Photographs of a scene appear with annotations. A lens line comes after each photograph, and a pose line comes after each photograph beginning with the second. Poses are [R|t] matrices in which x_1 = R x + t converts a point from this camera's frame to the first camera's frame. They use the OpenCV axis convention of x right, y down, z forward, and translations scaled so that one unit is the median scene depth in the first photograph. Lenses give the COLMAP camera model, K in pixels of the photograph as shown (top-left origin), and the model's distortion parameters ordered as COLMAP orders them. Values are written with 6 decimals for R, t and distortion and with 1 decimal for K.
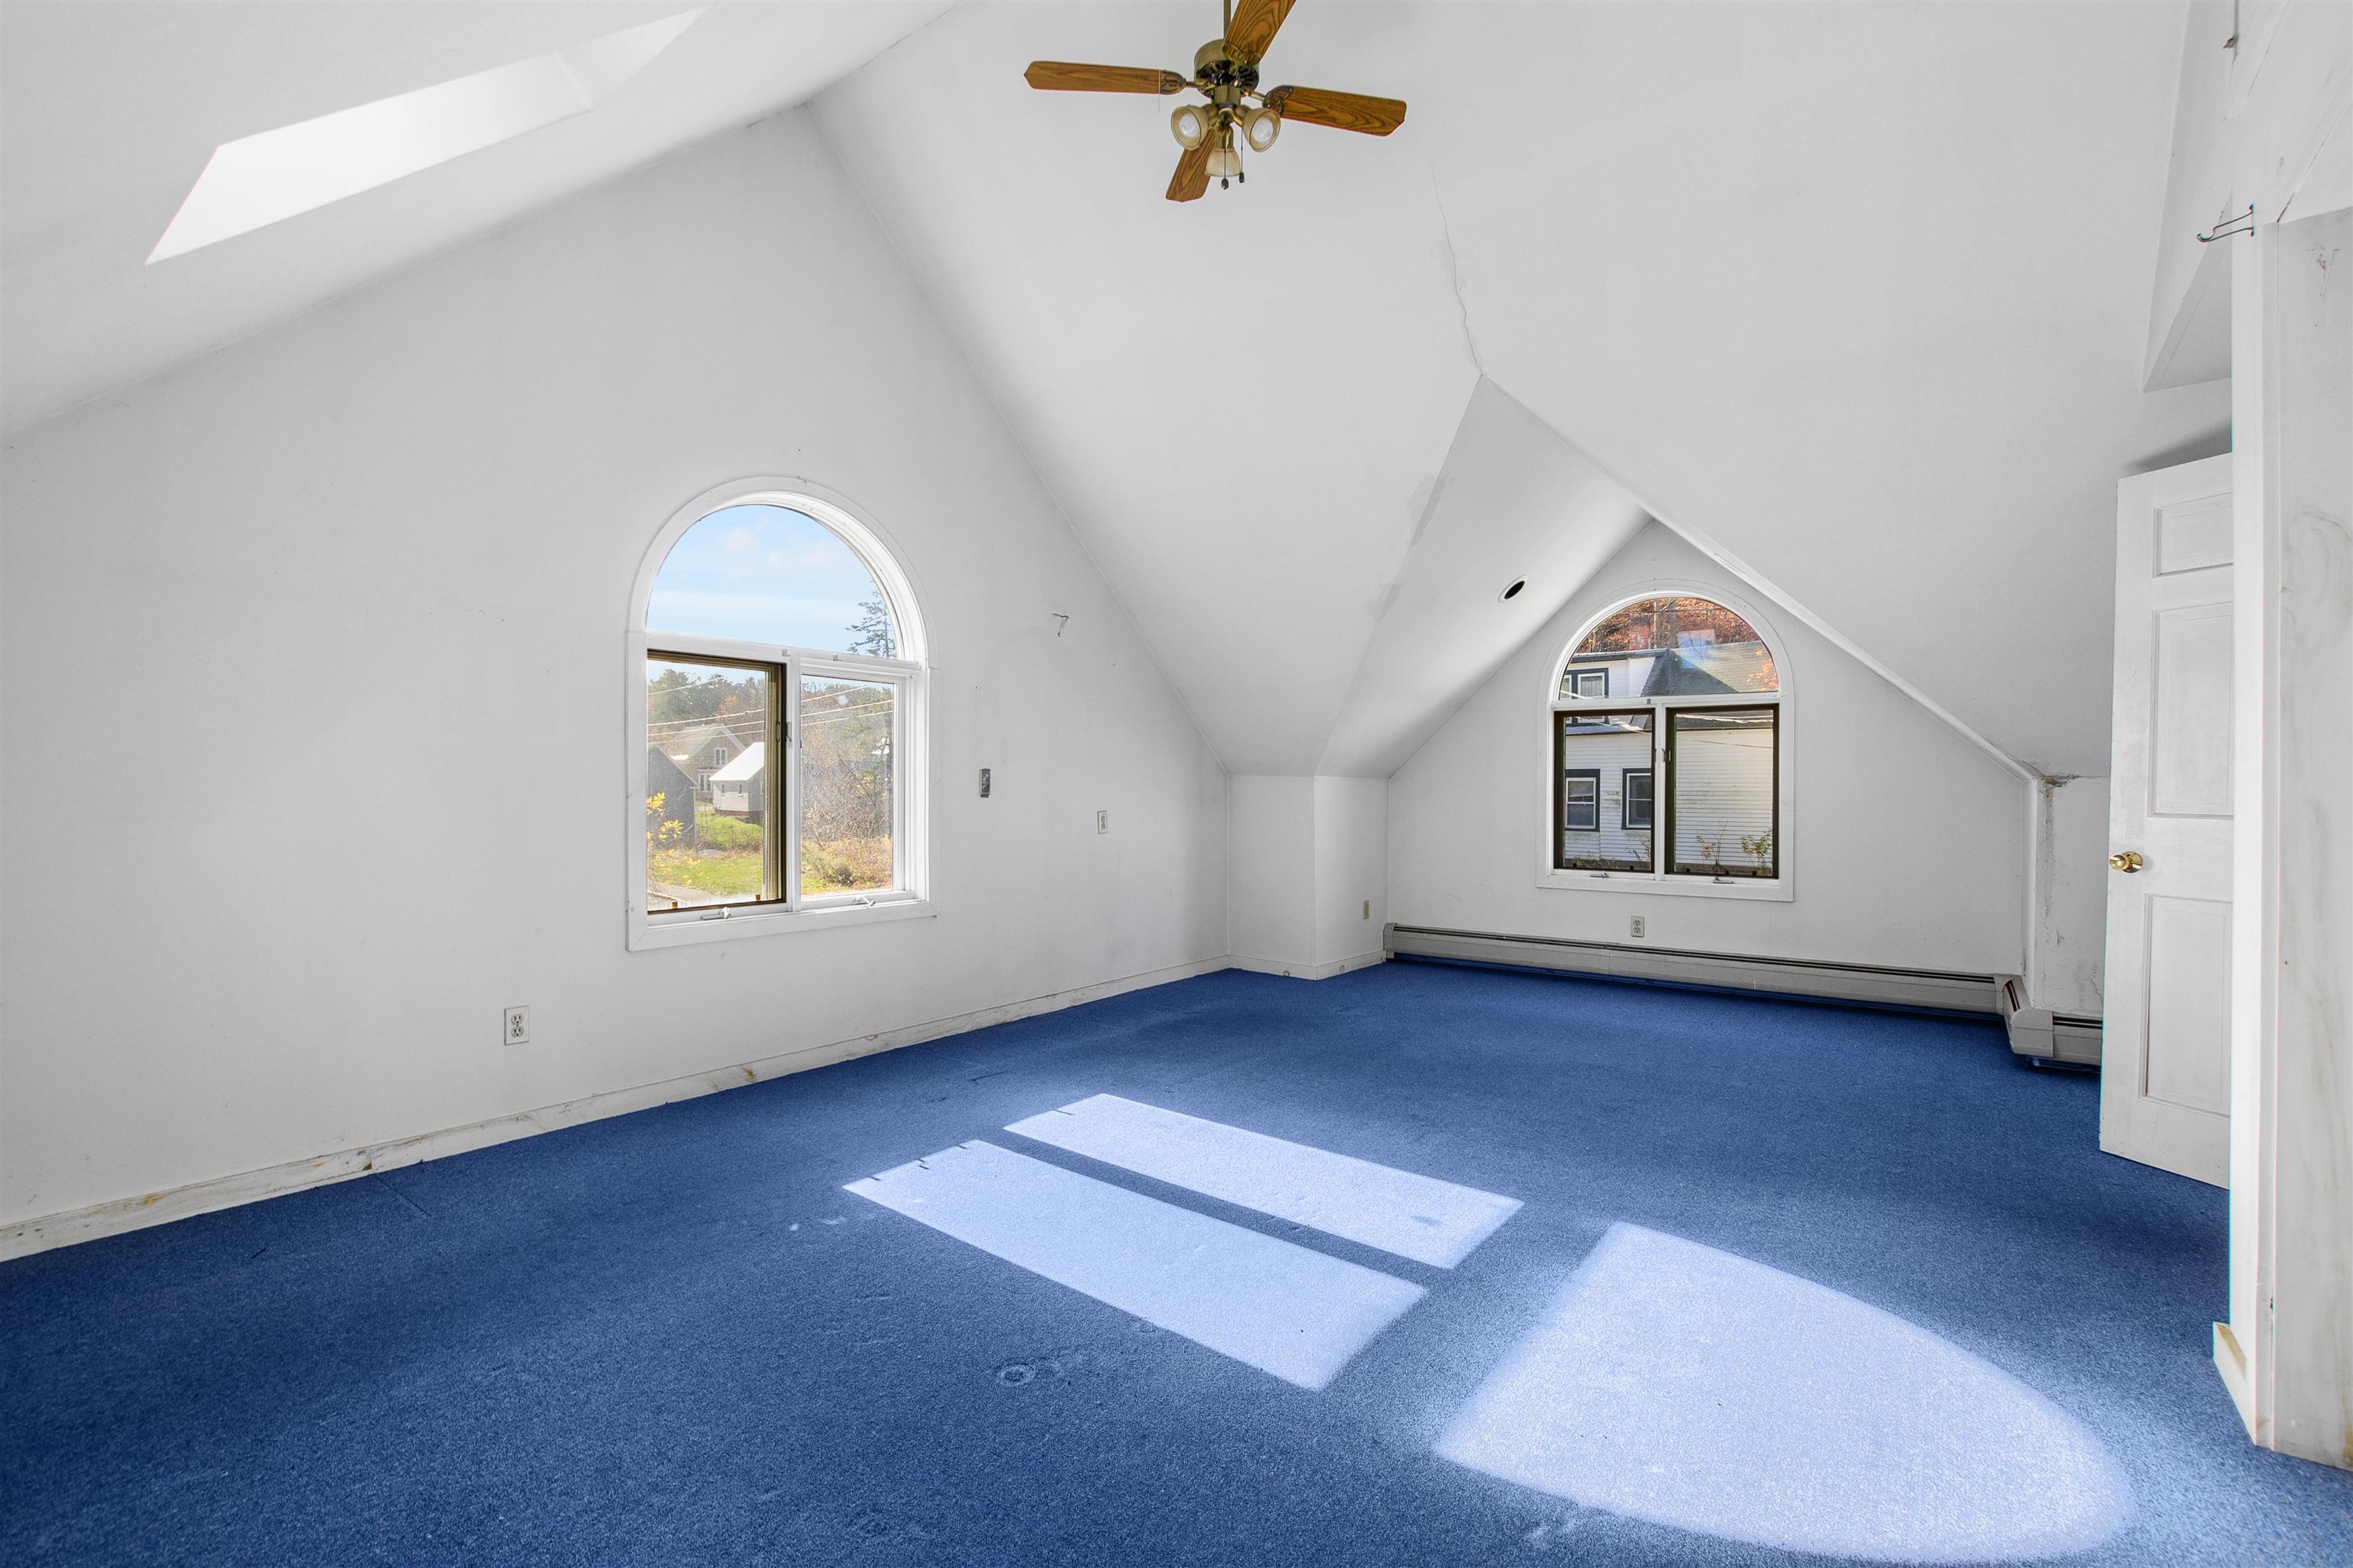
lens RADIAL K [[1061.8, 0, 1176.5], [0, 1061.8, 784.0], [0, 0, 1]] dist [-0.021433, 0.000062]
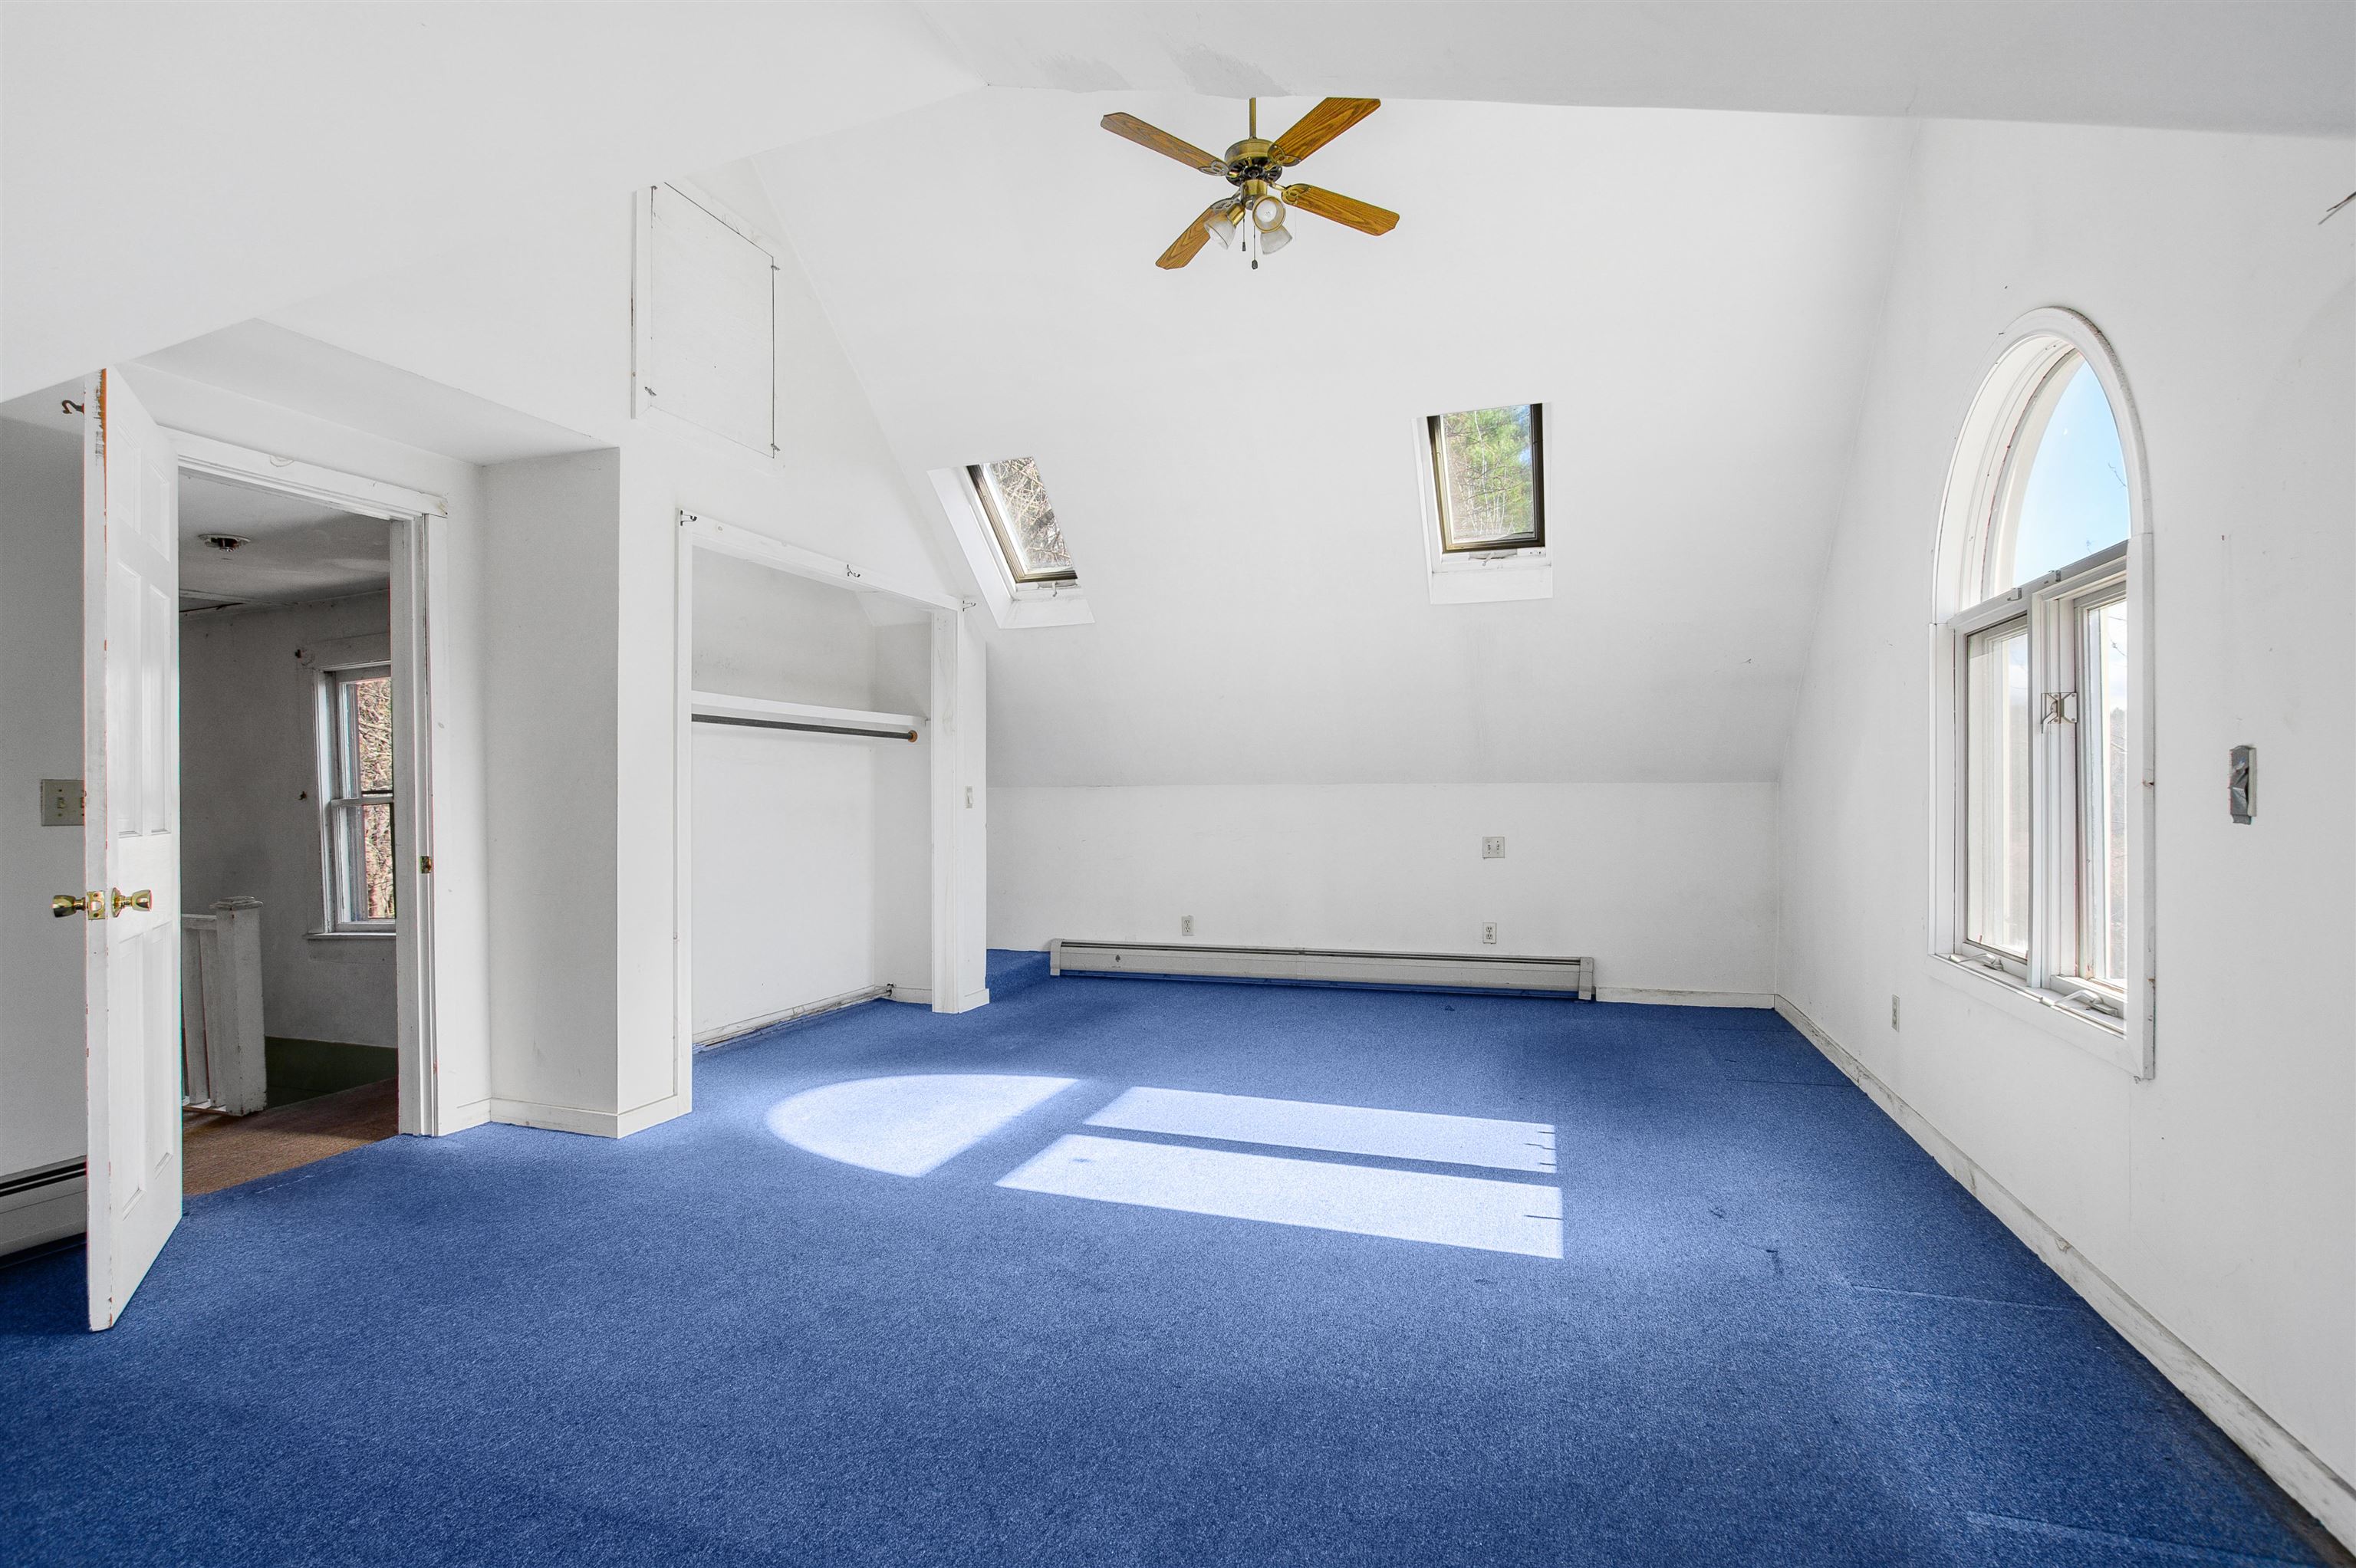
lens RADIAL K [[1093.0, 0, 1178.0], [0, 1093.0, 784.0], [0, 0, 1]] dist [-0.026094, 0.004568]
pose [[-0.948681, -0.003918, -0.316210, 0.432502], [0.000485, 0.999904, -0.013845, 0.006260], [0.316234, -0.013288, -0.948588, 1.823415]]
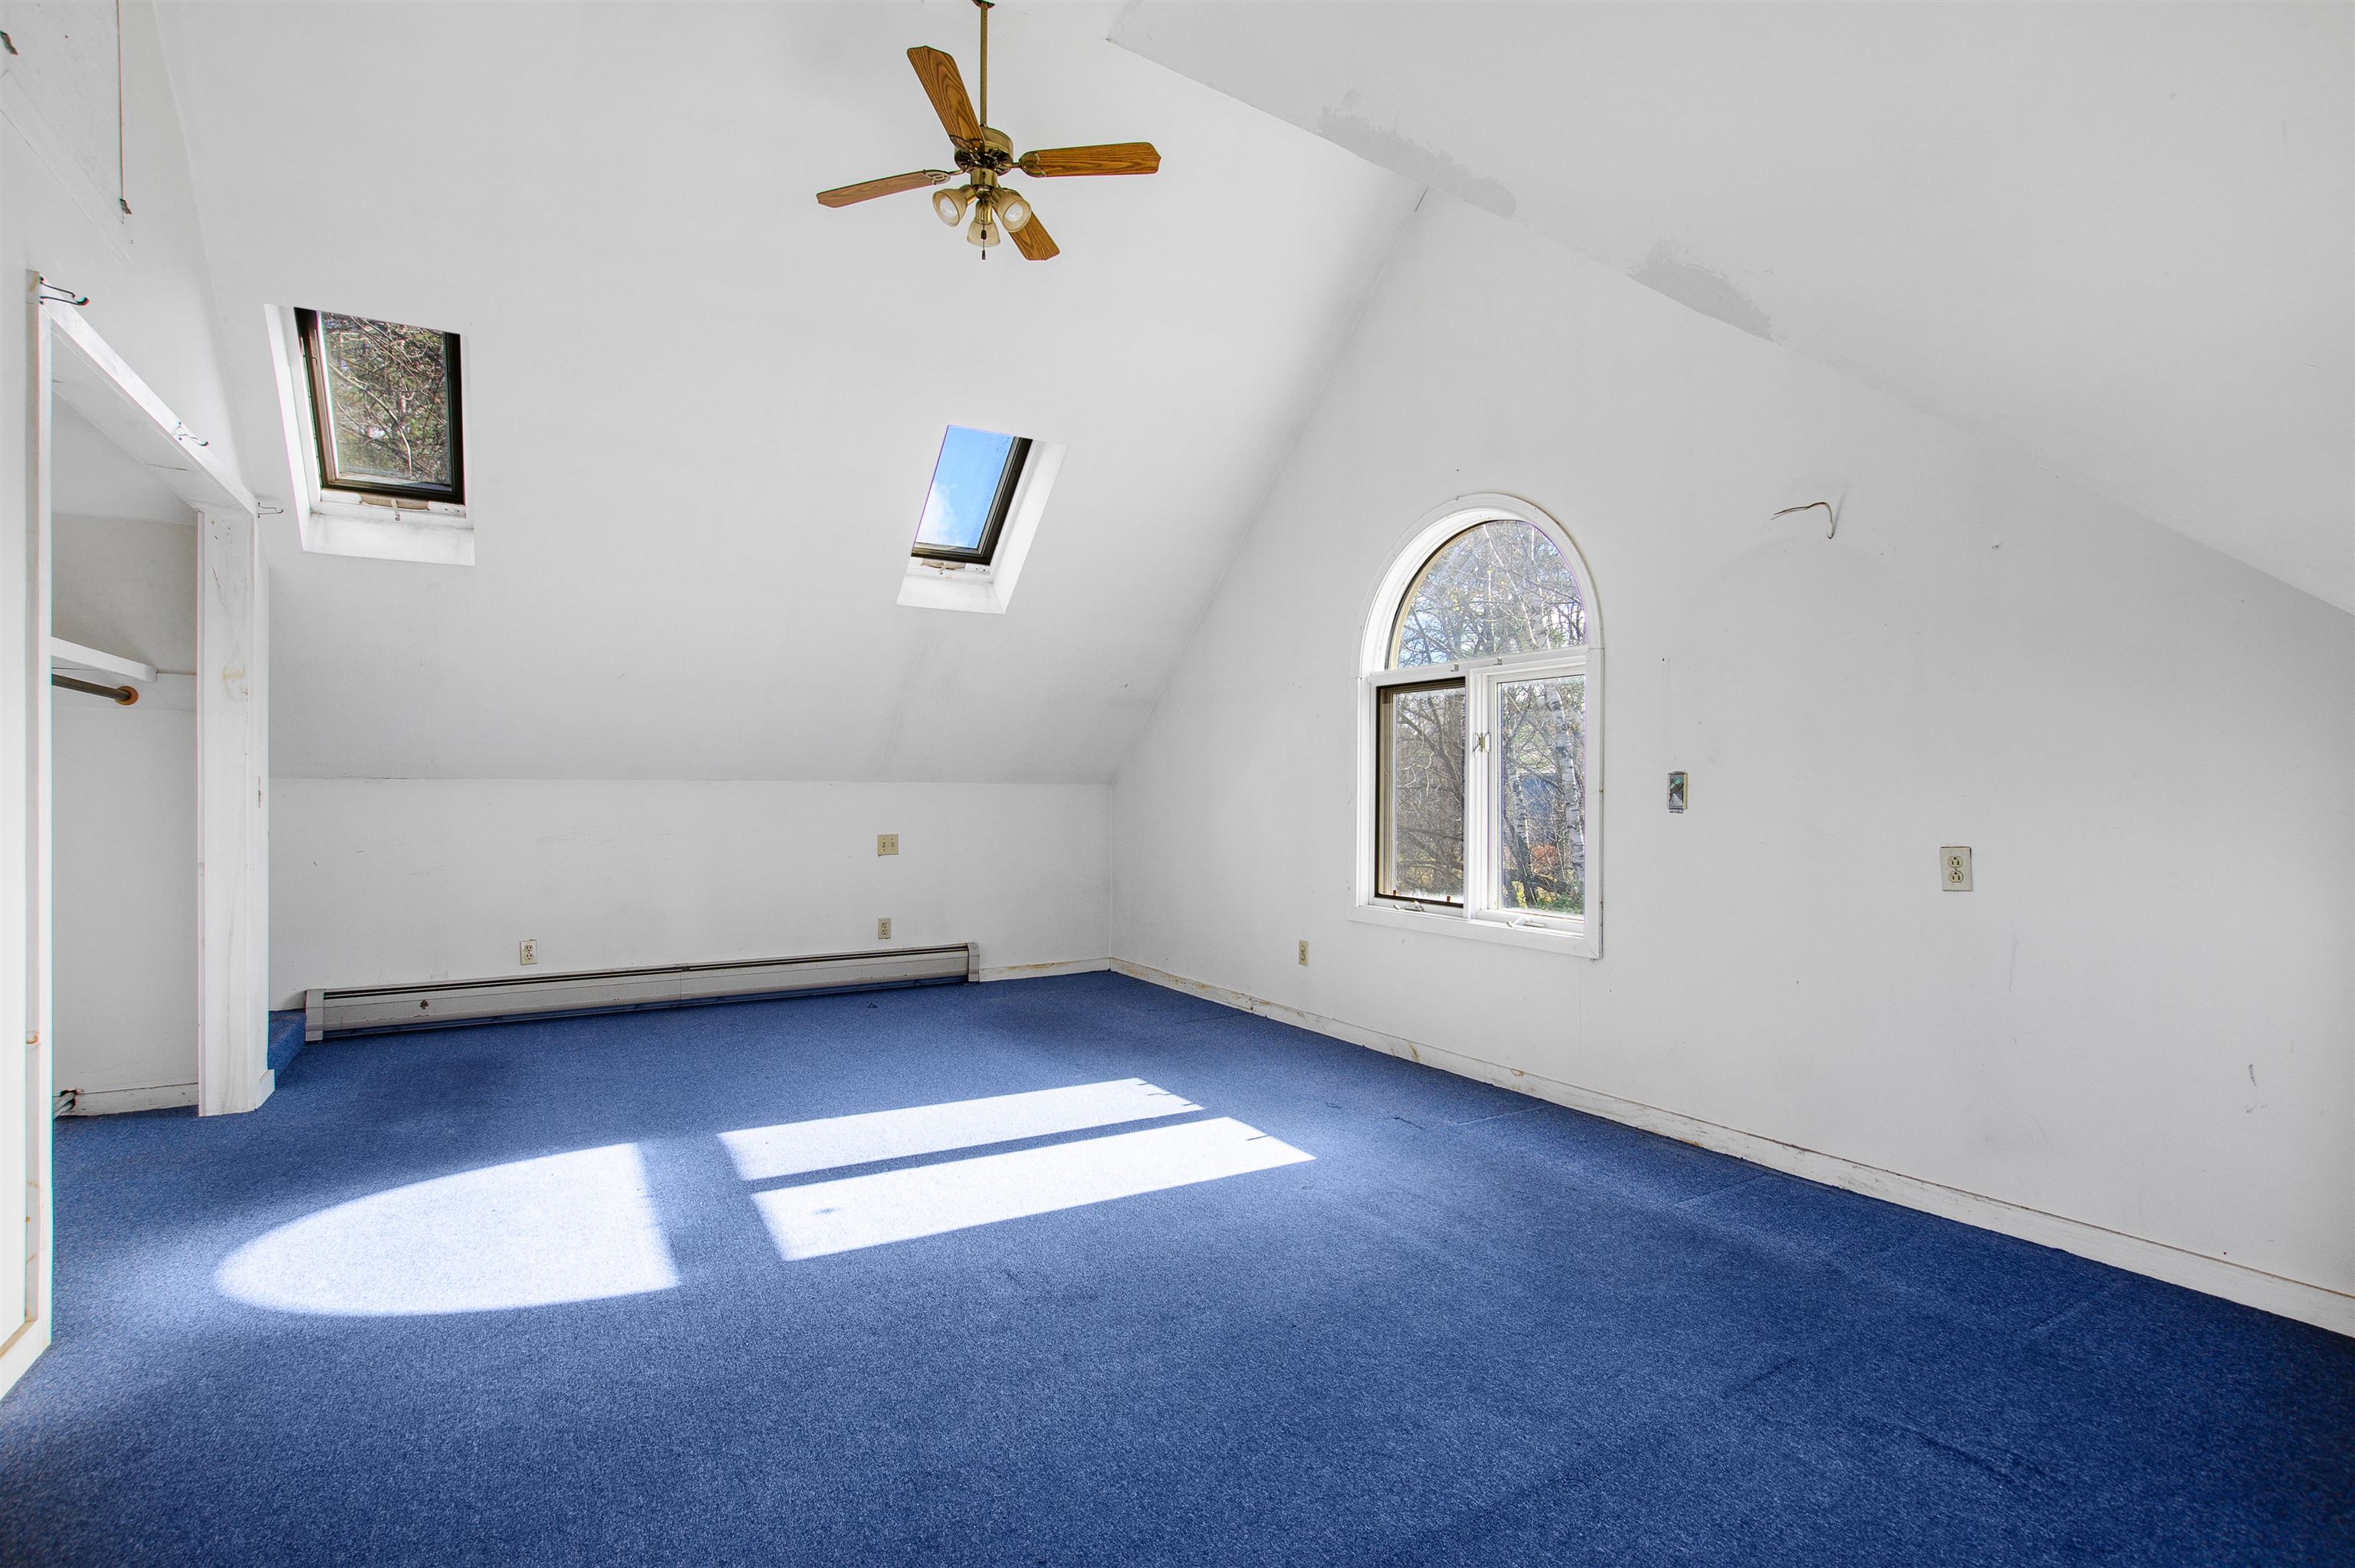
lens RADIAL K [[1092.5, 0, 1177.5], [0, 1092.5, 784.0], [0, 0, 1]] dist [-0.026094, 0.004568]
pose [[-0.382750, -0.014372, -0.923740, 0.902693], [-0.003485, 0.999894, -0.014112, 0.007874], [0.923845, -0.002182, -0.382760, 1.429233]]
